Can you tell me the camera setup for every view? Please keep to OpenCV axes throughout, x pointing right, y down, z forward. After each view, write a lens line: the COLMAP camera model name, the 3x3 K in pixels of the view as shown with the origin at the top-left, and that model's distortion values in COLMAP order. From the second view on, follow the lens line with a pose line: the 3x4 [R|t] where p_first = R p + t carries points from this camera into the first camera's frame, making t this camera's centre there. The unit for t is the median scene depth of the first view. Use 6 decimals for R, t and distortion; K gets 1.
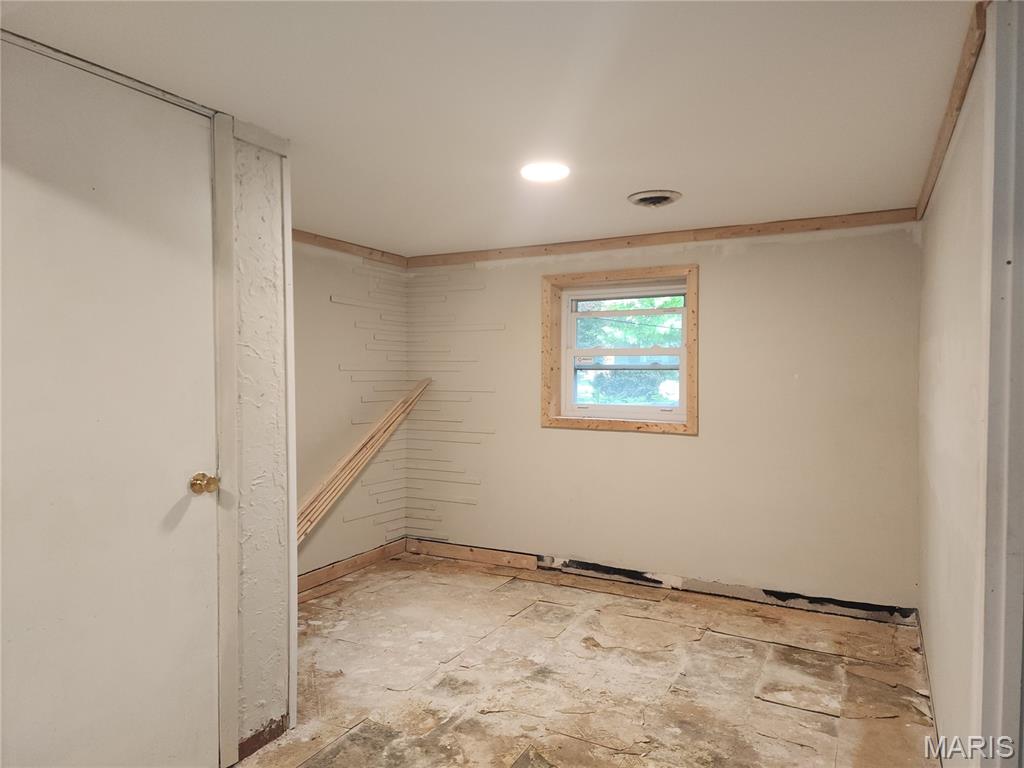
lens RADIAL K [[674.3, 0, 511.4], [0, 674.3, 385.0], [0, 0, 1]] dist [0.081795, -0.076518]
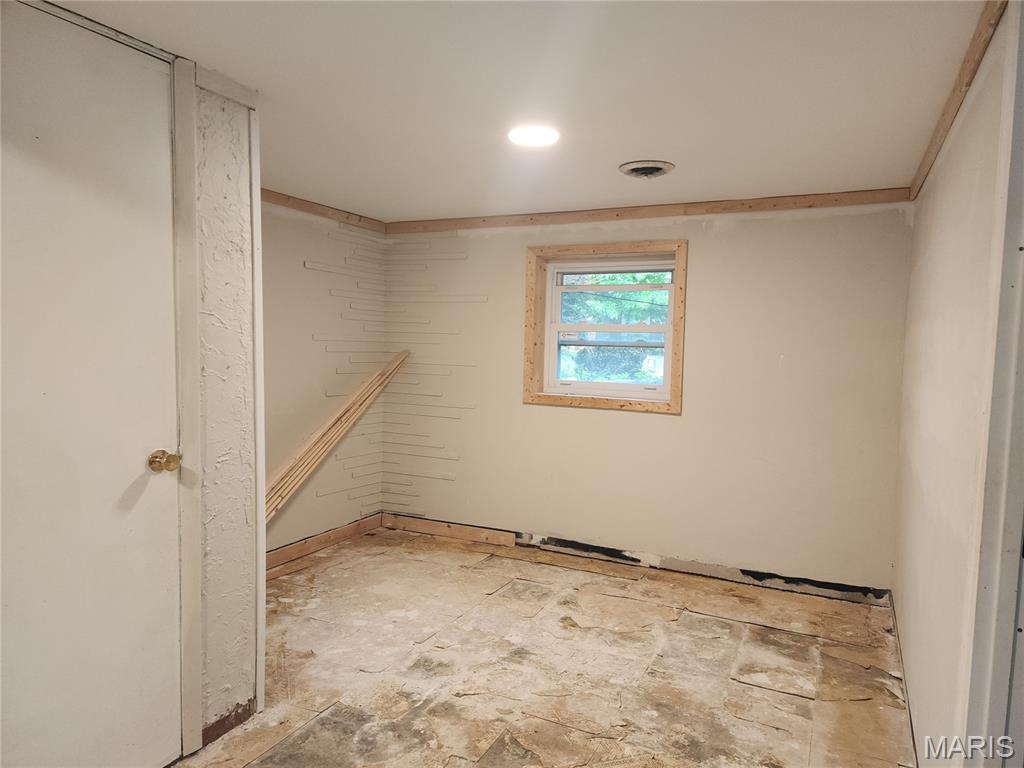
lens RADIAL K [[674.3, 0, 517.9], [0, 674.3, 386.6], [0, 0, 1]] dist [0.081795, -0.076518]
pose [[0.998974, 0.019585, 0.040830, -0.004003], [-0.021467, 0.998702, 0.046187, -0.009080], [-0.039872, -0.047016, 0.998098, 0.037452]]
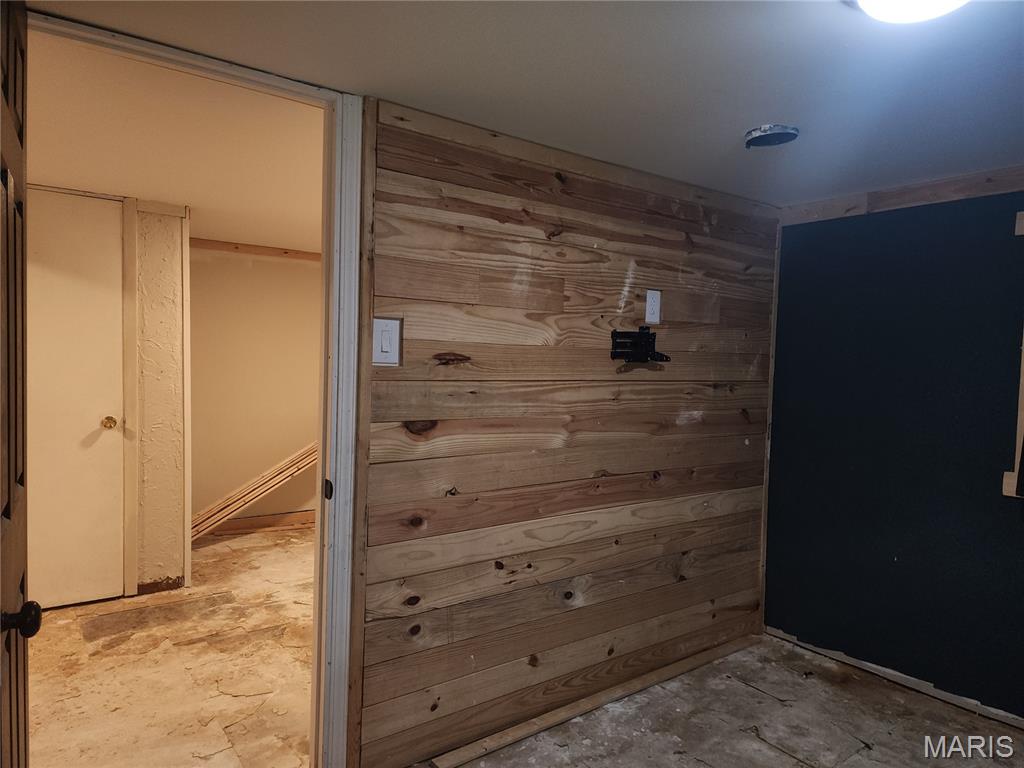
lens RADIAL K [[674.3, 0, 516.6], [0, 674.3, 393.2], [0, 0, 1]] dist [0.081795, -0.076518]
pose [[0.901496, 0.046828, -0.430247, 0.896961], [-0.036748, 0.998821, 0.031714, -0.013543], [0.431225, -0.012780, 0.902154, -0.066065]]
